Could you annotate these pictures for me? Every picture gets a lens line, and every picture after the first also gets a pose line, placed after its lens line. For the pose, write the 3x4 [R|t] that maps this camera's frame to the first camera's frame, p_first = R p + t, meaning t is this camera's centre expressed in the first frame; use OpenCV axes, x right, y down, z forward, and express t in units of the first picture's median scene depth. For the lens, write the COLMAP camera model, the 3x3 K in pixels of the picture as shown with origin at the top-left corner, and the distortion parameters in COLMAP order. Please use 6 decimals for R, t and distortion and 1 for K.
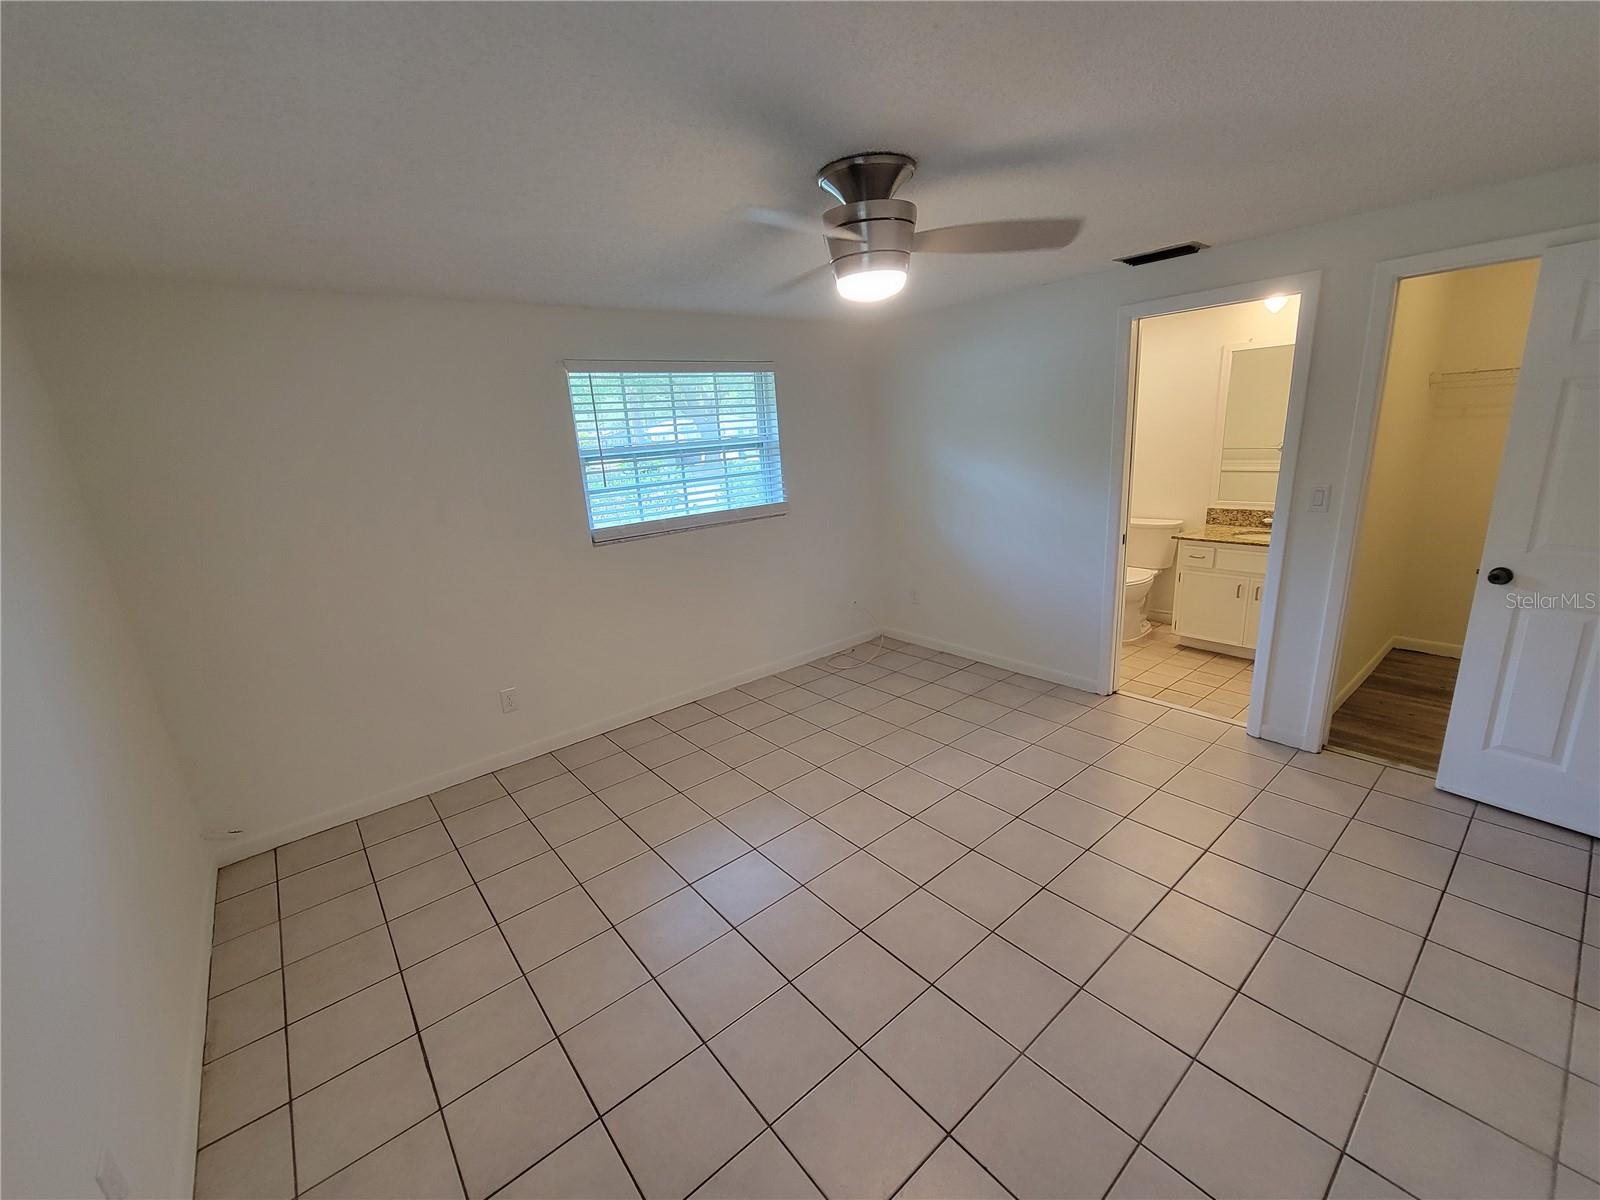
lens RADIAL K [[647.9, 0, 798.0], [0, 647.9, 610.0], [0, 0, 1]] dist [0.000320, -0.000010]
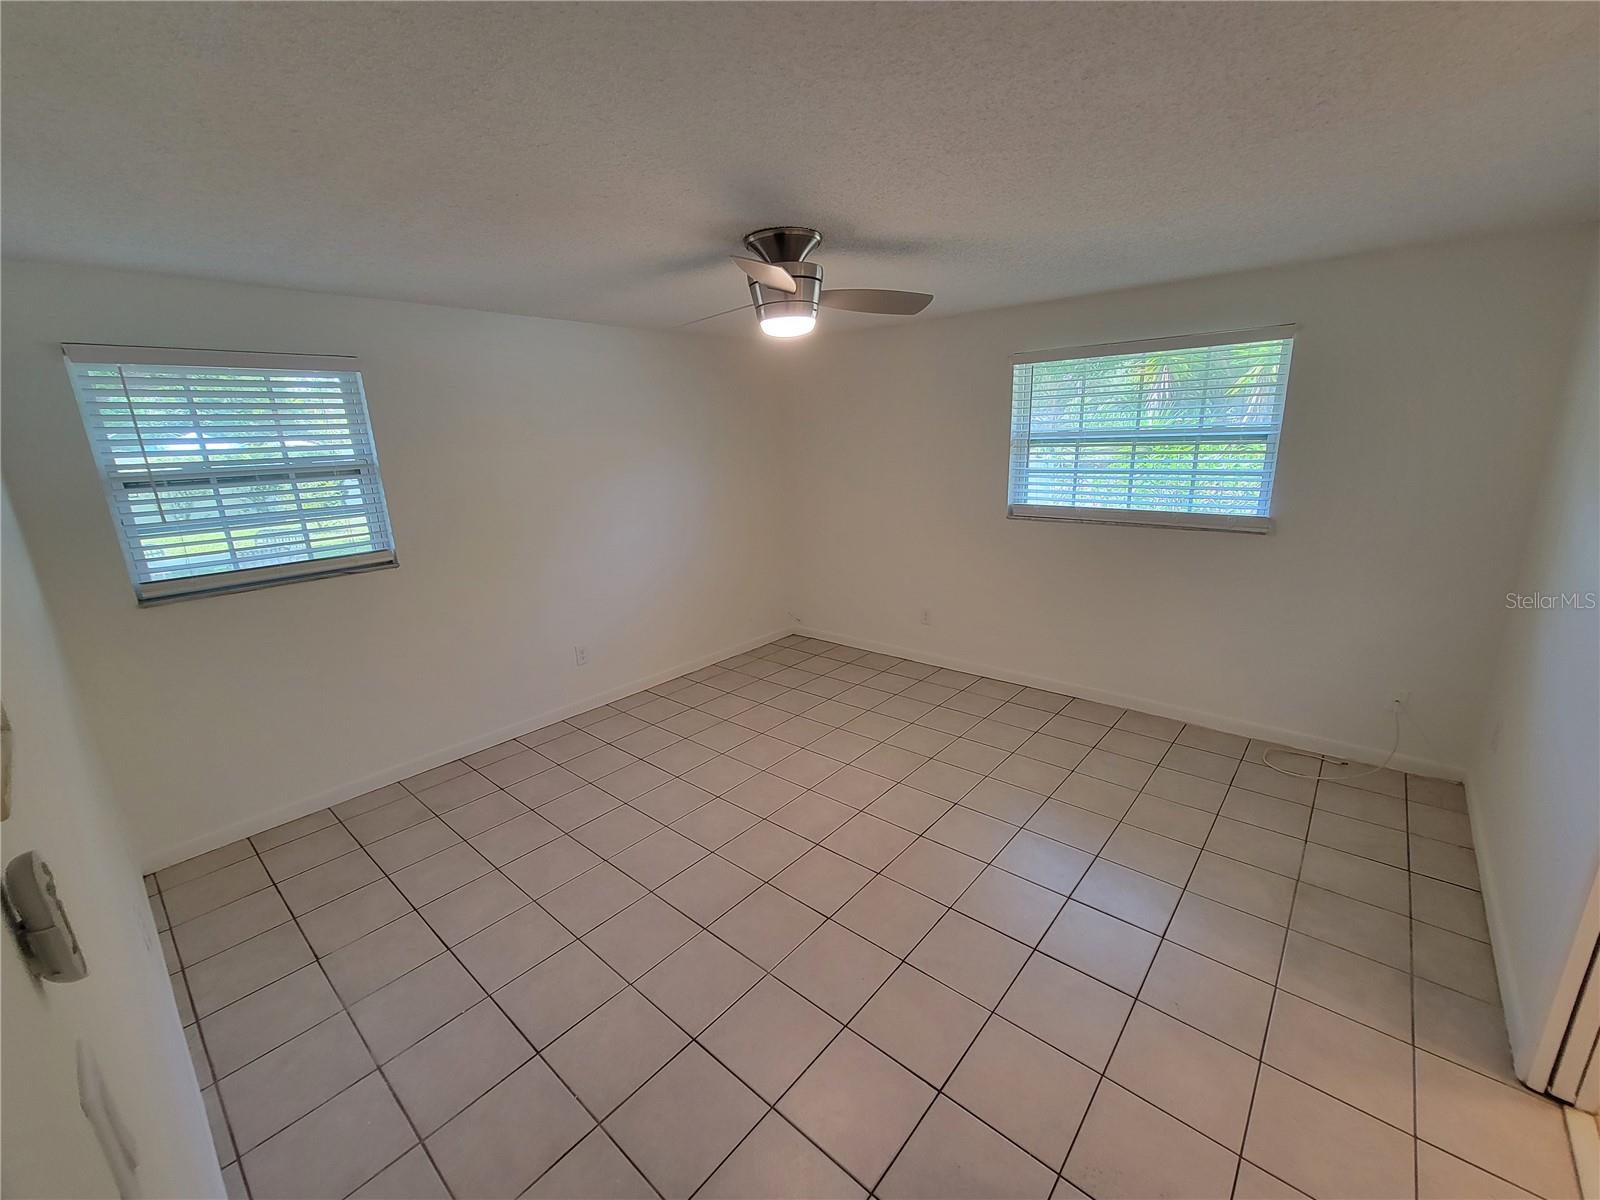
lens RADIAL K [[657.8, 0, 799.7], [0, 657.8, 604.5], [0, 0, 1]] dist [-0.001253, -0.000149]
pose [[0.179149, 0.316846, -0.931404, 0.734749], [-0.238279, 0.932508, 0.271390, -0.180810], [0.954531, 0.173315, 0.242556, 0.392774]]
